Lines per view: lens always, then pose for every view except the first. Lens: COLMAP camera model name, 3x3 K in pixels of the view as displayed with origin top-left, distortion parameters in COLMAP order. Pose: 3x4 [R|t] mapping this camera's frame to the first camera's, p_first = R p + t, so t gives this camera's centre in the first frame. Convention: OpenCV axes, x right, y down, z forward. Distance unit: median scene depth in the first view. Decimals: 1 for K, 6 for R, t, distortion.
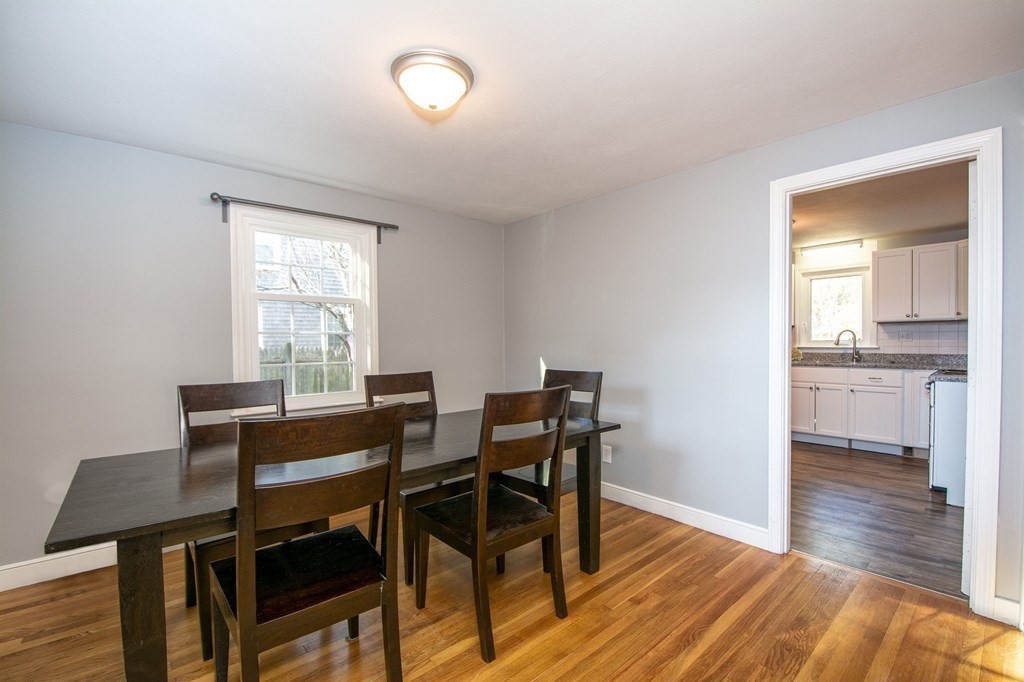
lens RADIAL K [[450.3, 0, 518.8], [0, 450.3, 346.1], [0, 0, 1]] dist [-0.015578, 0.000139]
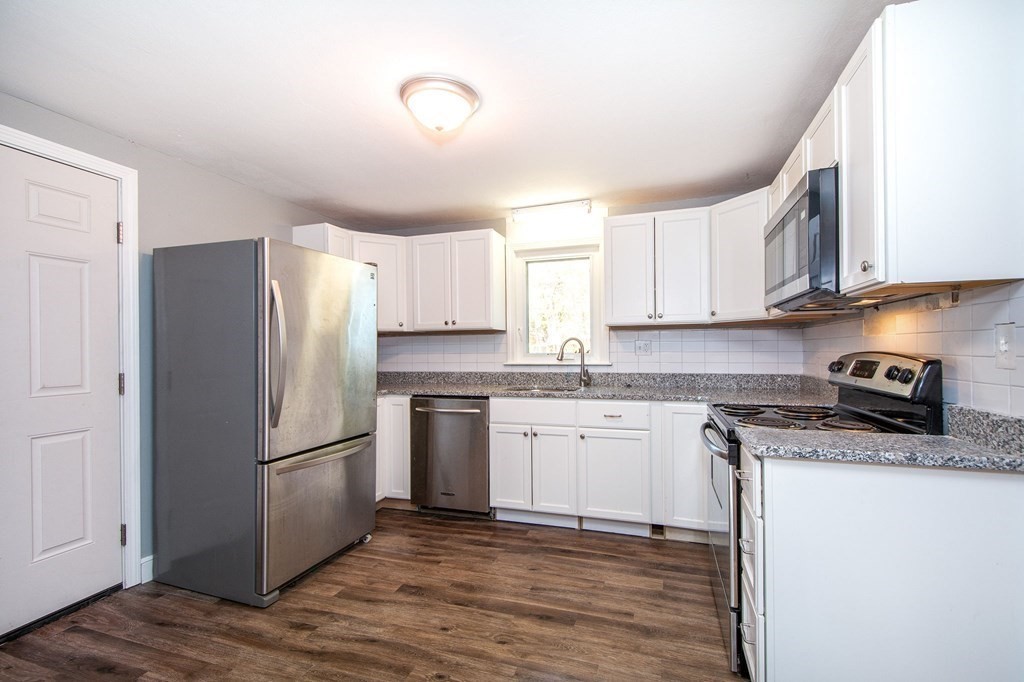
lens RADIAL K [[450.3, 0, 513.2], [0, 450.3, 346.2], [0, 0, 1]] dist [-0.015578, 0.000139]
pose [[0.866210, 0.004063, 0.499664, 0.341467], [0.007629, 0.999743, -0.021354, -0.010701], [-0.499622, 0.022309, 0.865956, 0.489451]]
